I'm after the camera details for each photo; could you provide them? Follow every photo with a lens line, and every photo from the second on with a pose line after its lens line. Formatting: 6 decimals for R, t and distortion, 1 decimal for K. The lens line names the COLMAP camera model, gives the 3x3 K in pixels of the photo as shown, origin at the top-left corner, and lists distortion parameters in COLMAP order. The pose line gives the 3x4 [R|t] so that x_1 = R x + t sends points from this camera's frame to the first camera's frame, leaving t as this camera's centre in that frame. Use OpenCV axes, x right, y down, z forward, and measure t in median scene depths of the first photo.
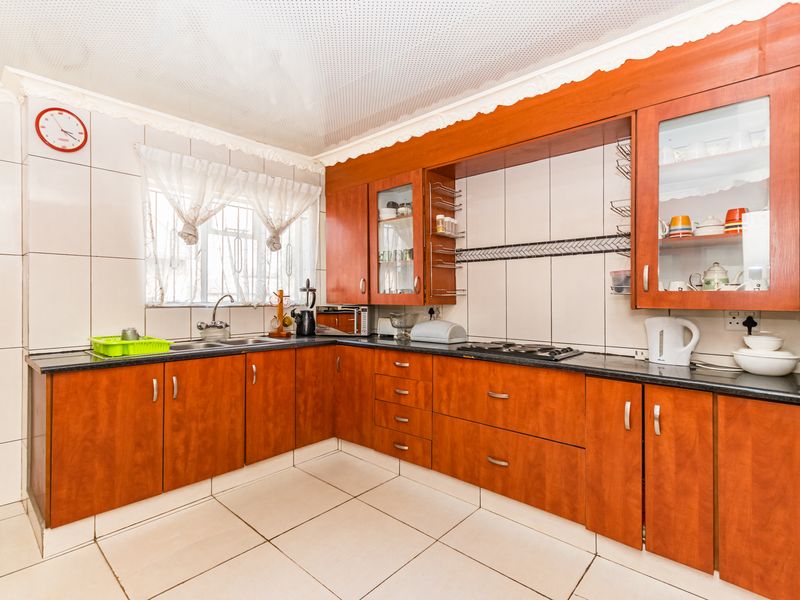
lens RADIAL K [[397.5, 0, 395.5], [0, 397.5, 294.3], [0, 0, 1]] dist [0.005996, -0.000715]
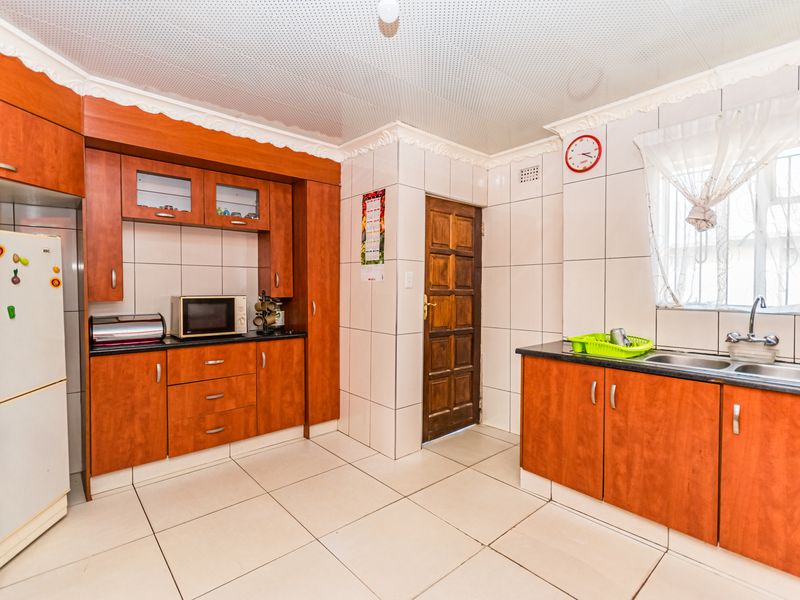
lens RADIAL K [[397.5, 0, 396.5], [0, 397.5, 299.3], [0, 0, 1]] dist [0.005996, -0.000715]
pose [[-0.116290, 0.029438, -0.992779, 0.406757], [0.006839, 0.999561, 0.028838, -0.021877], [0.993192, -0.003436, -0.116440, 0.595598]]
